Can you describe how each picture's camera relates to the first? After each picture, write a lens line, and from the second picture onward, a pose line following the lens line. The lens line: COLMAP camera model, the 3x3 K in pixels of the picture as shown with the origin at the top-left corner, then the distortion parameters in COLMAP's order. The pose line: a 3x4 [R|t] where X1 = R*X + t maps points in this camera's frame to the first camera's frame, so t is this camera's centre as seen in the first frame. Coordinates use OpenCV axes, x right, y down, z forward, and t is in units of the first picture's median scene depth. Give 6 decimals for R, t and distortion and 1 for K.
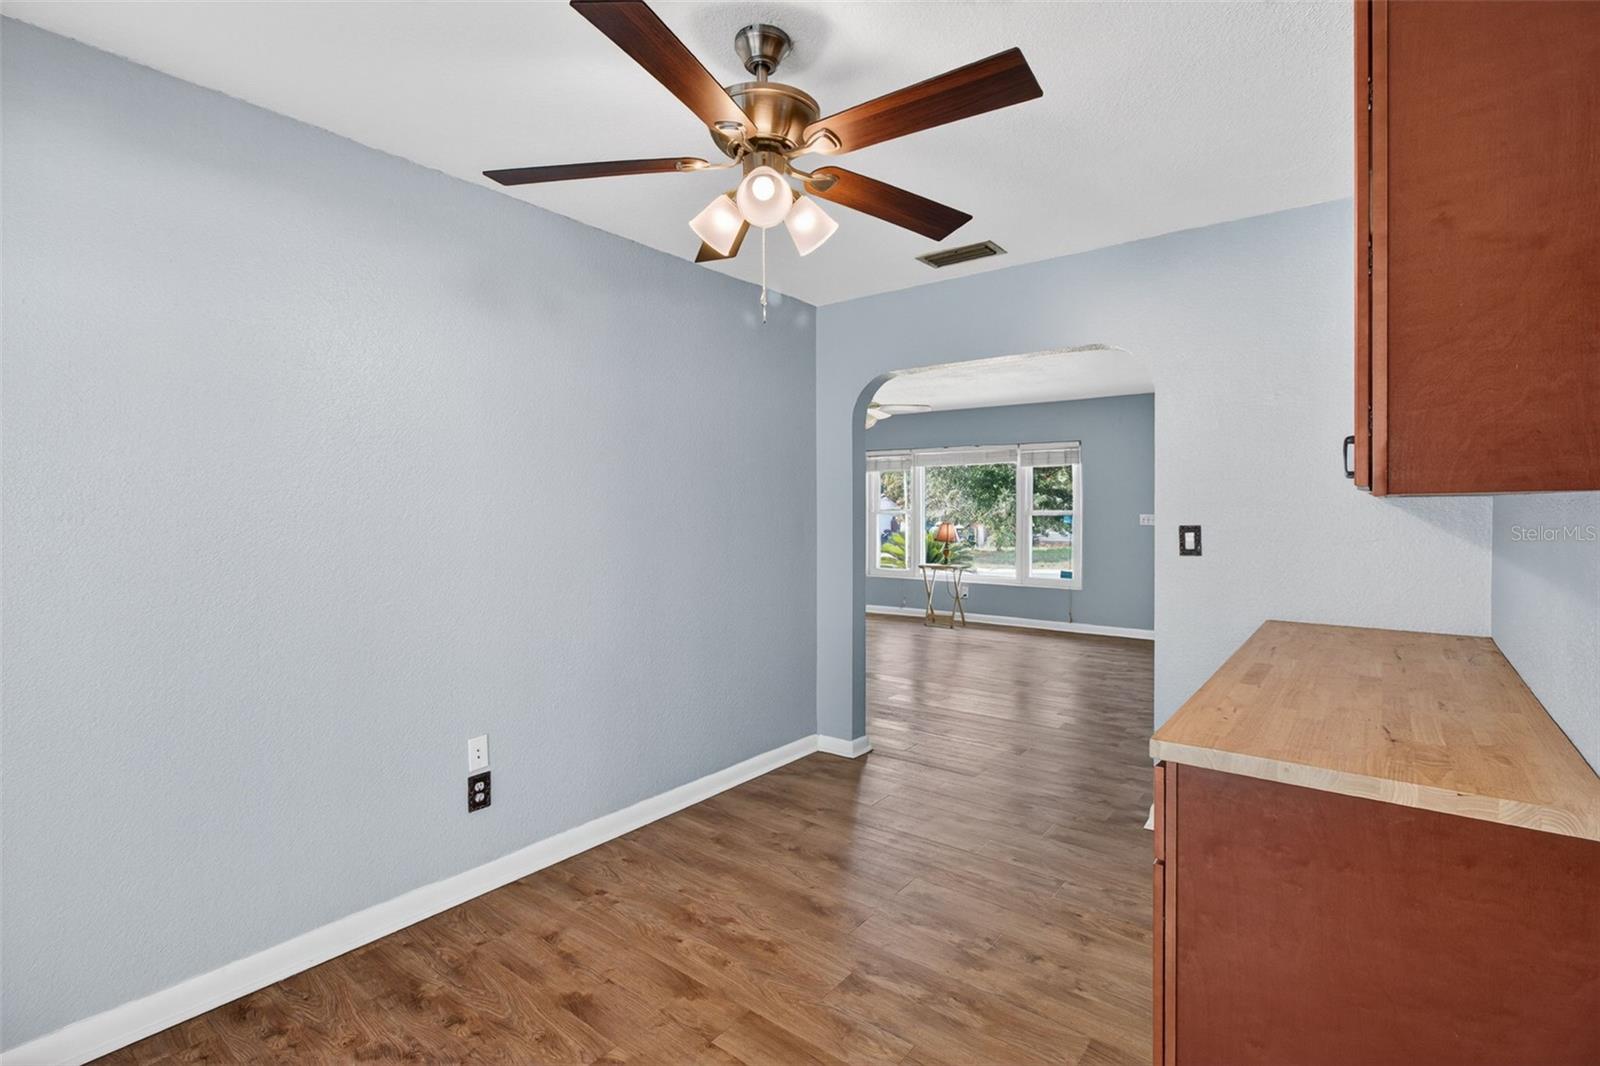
lens RADIAL K [[748.6, 0, 803.1], [0, 748.6, 508.5], [0, 0, 1]] dist [-0.000159, 0.000040]
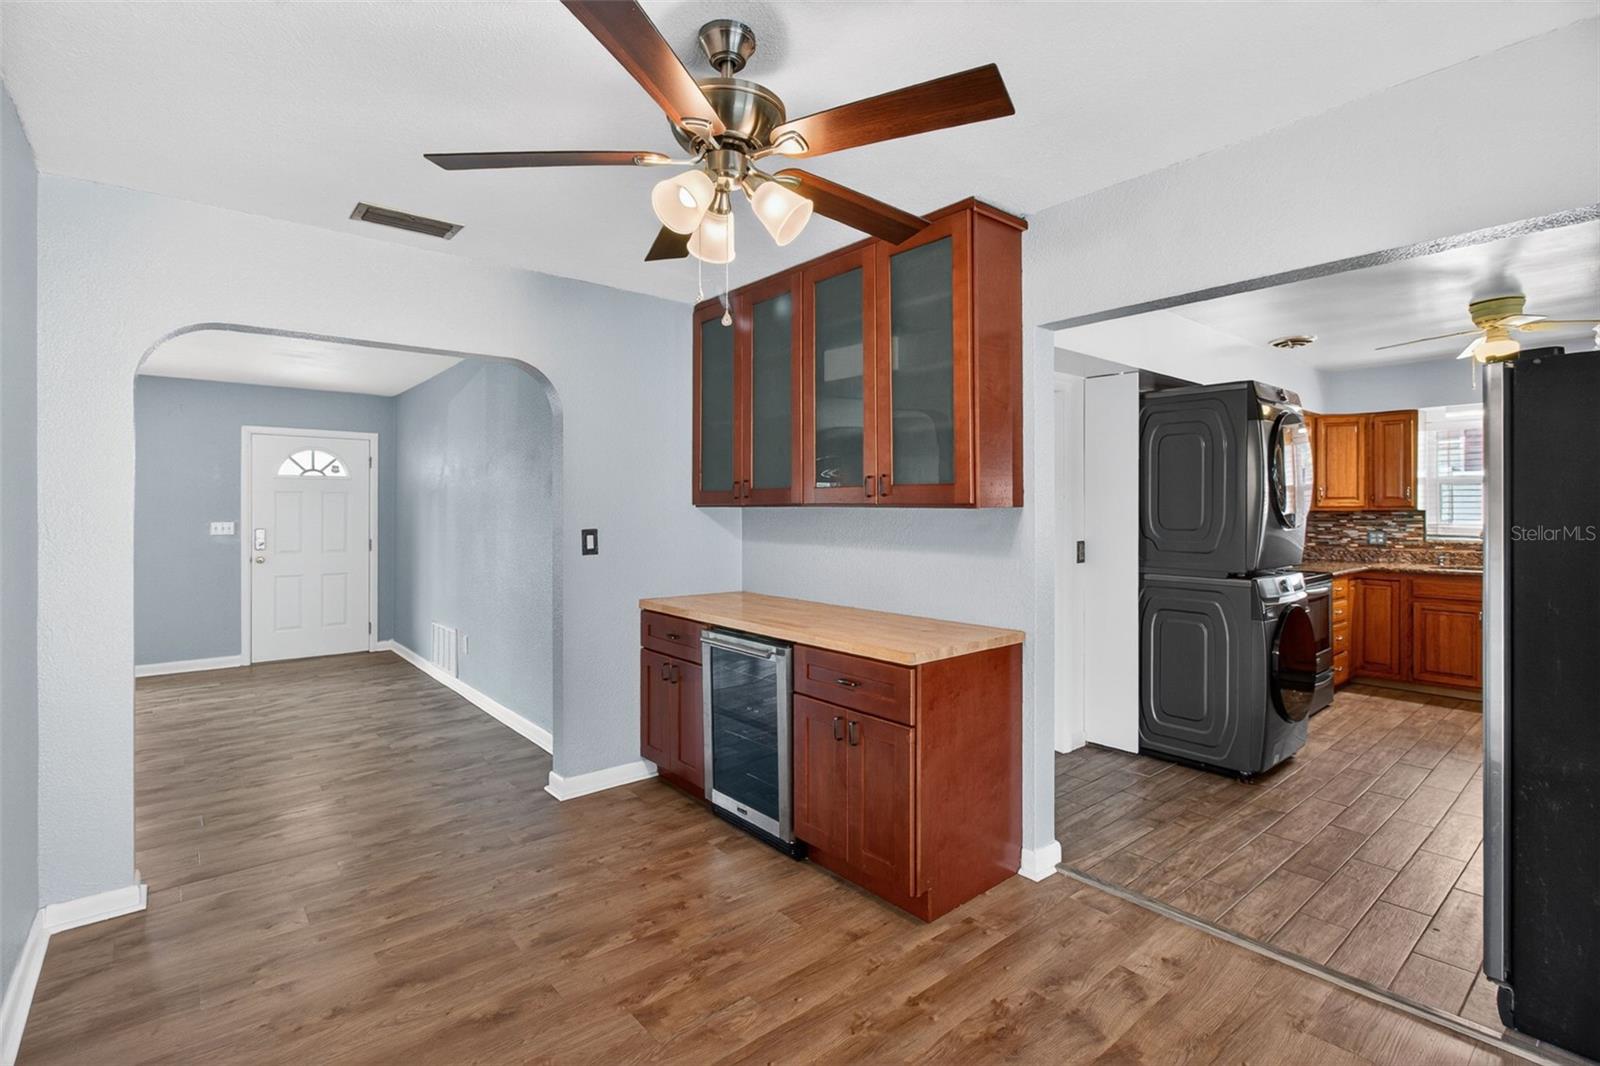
lens RADIAL K [[743.2, 0, 803.3], [0, 743.2, 514.2], [0, 0, 1]] dist [-0.002604, -0.000500]
pose [[0.209926, -0.000102, 0.977717, -0.778113], [0.001705, 0.999999, -0.000262, -0.000259], [-0.977716, 0.001722, 0.209926, 0.583340]]
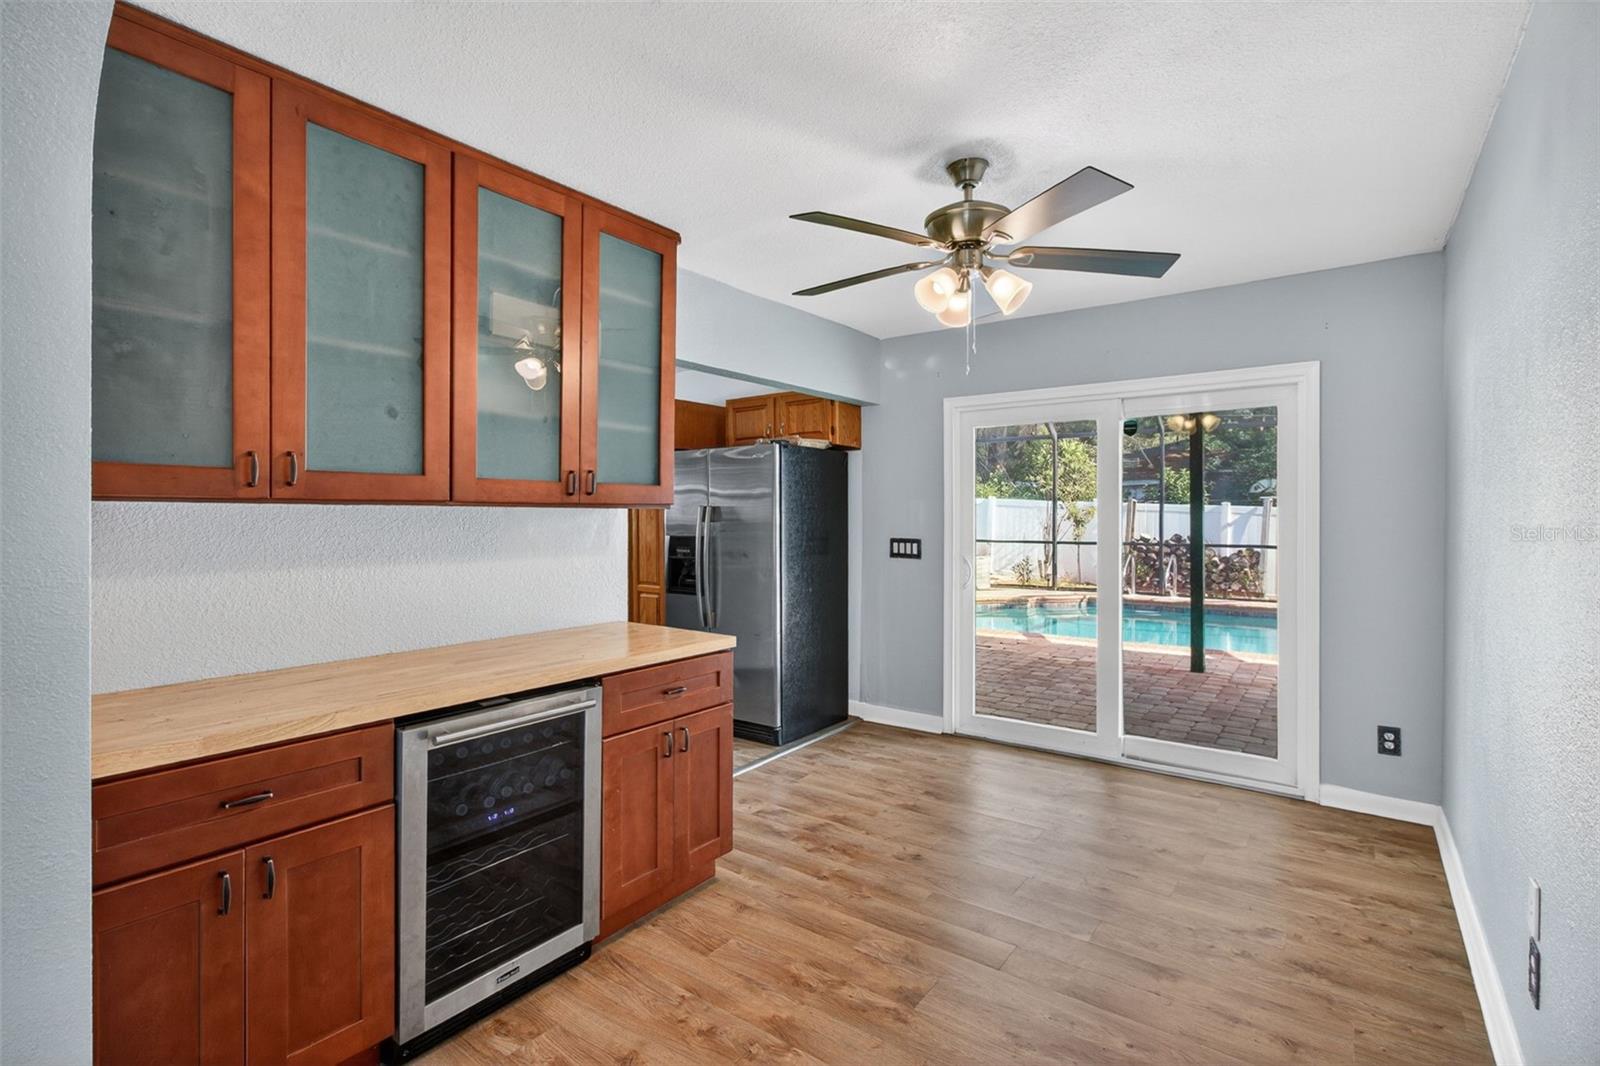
lens RADIAL K [[743.2, 0, 803.3], [0, 743.2, 514.2], [0, 0, 1]] dist [-0.002604, -0.000500]
pose [[-0.999697, 0.000370, -0.024631, 0.221399], [0.000382, 1.000000, -0.000510, -0.000791], [0.024631, -0.000519, -0.999696, 1.891253]]
